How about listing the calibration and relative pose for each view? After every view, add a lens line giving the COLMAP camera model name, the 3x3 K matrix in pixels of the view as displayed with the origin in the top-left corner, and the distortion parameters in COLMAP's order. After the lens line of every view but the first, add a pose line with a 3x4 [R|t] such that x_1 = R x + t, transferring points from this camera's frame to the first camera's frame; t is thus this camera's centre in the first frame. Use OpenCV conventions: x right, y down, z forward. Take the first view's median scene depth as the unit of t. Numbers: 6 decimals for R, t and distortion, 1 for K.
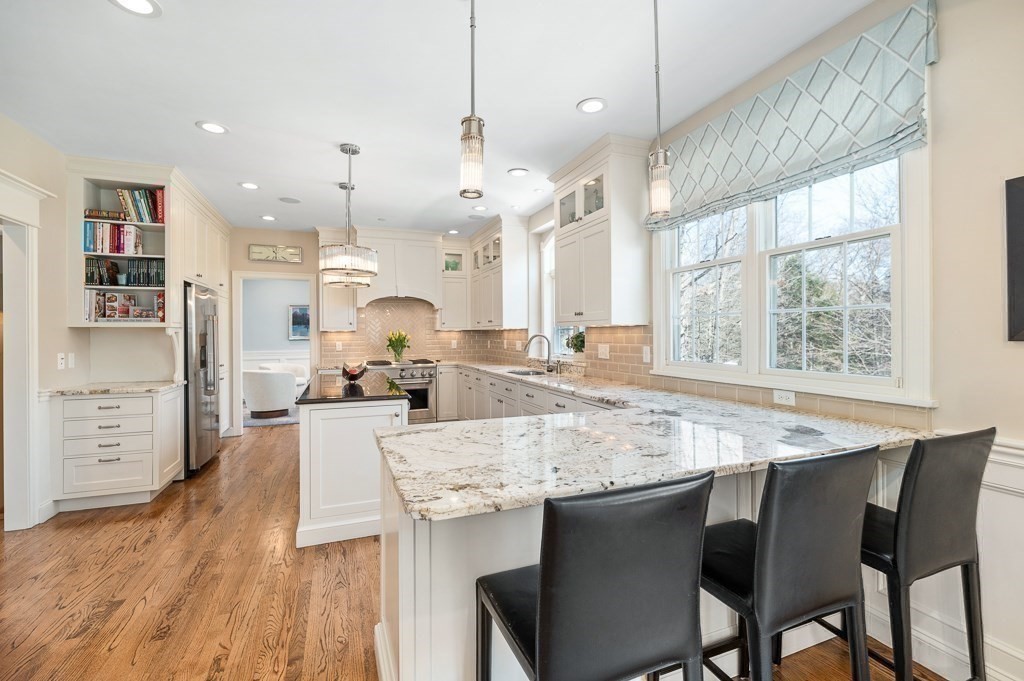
lens RADIAL K [[448.5, 0, 515.1], [0, 448.5, 334.4], [0, 0, 1]] dist [-0.001434, -0.001566]
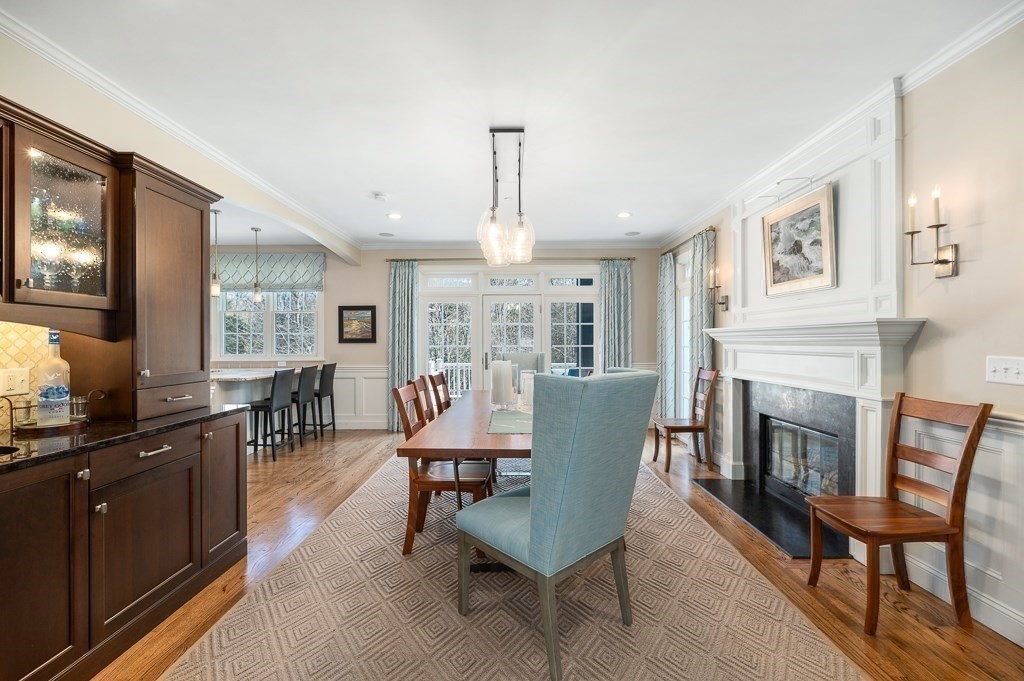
lens RADIAL K [[448.5, 0, 509.4], [0, 448.5, 342.0], [0, 0, 1]] dist [-0.001434, -0.001566]
pose [[0.362134, 0.005432, 0.932110, -0.950800], [0.001102, 0.999980, -0.006256, 0.013024], [-0.932125, 0.003292, 0.362121, -0.857887]]
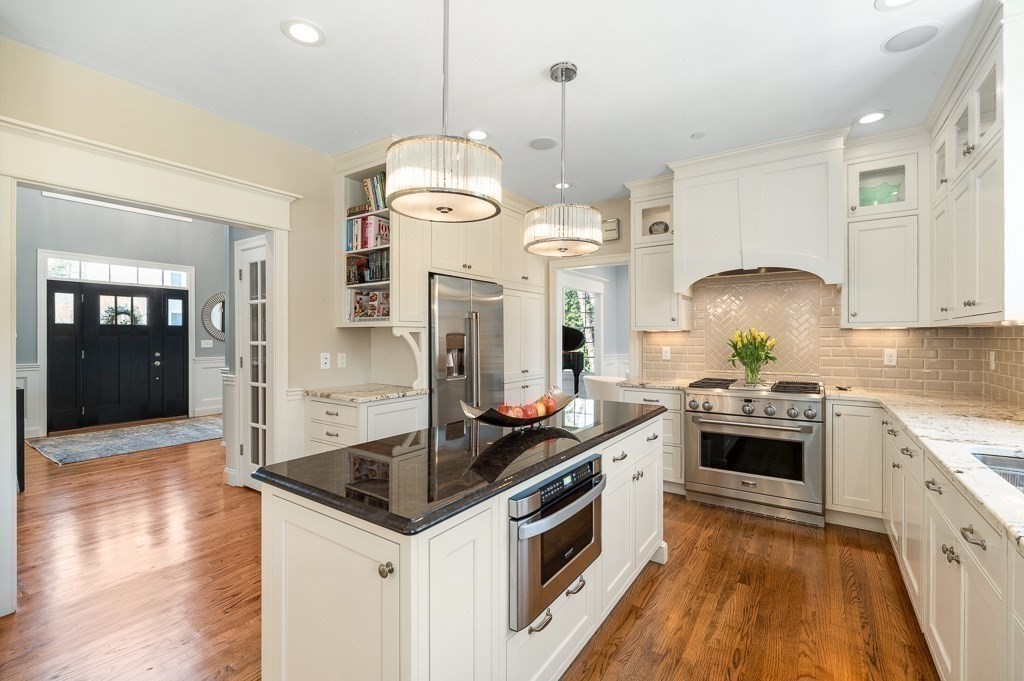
lens RADIAL K [[448.5, 0, 510.7], [0, 448.5, 337.7], [0, 0, 1]] dist [-0.001434, -0.001566]
pose [[0.565303, 0.004535, -0.824871, 0.059711], [-0.003222, 0.999989, 0.003290, 0.002065], [0.824877, 0.000797, 0.565312, 0.711877]]
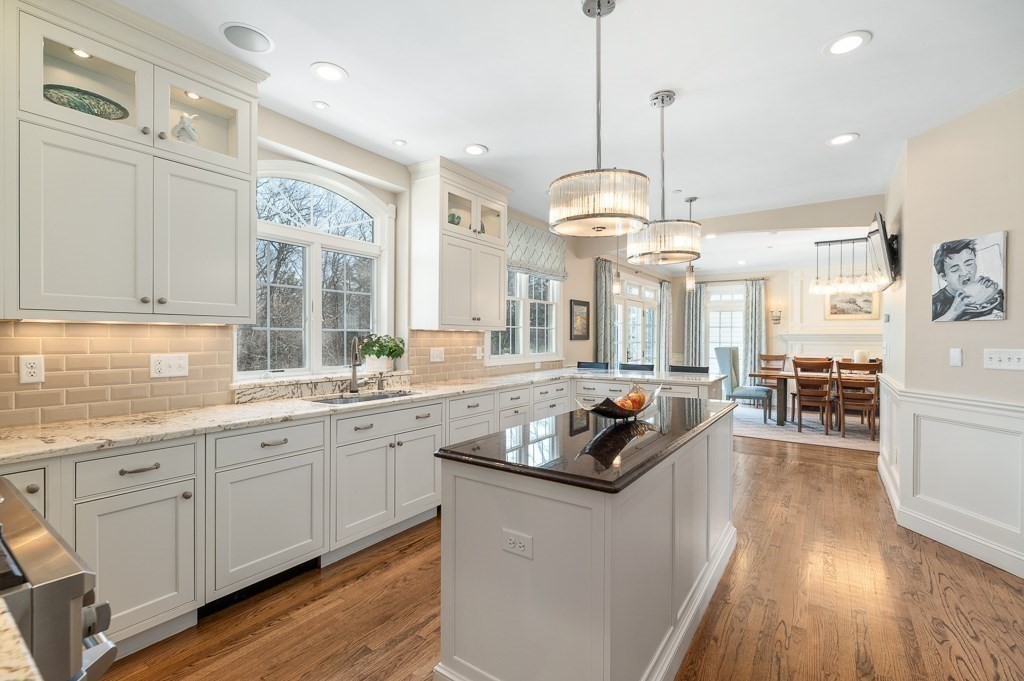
lens RADIAL K [[448.5, 0, 514.6], [0, 448.5, 340.4], [0, 0, 1]] dist [-0.001434, -0.001566]
pose [[-0.557098, -0.003575, 0.830439, -0.786826], [-0.000715, 0.999992, 0.003825, 0.001598], [-0.830446, 0.001537, -0.557097, 1.484407]]
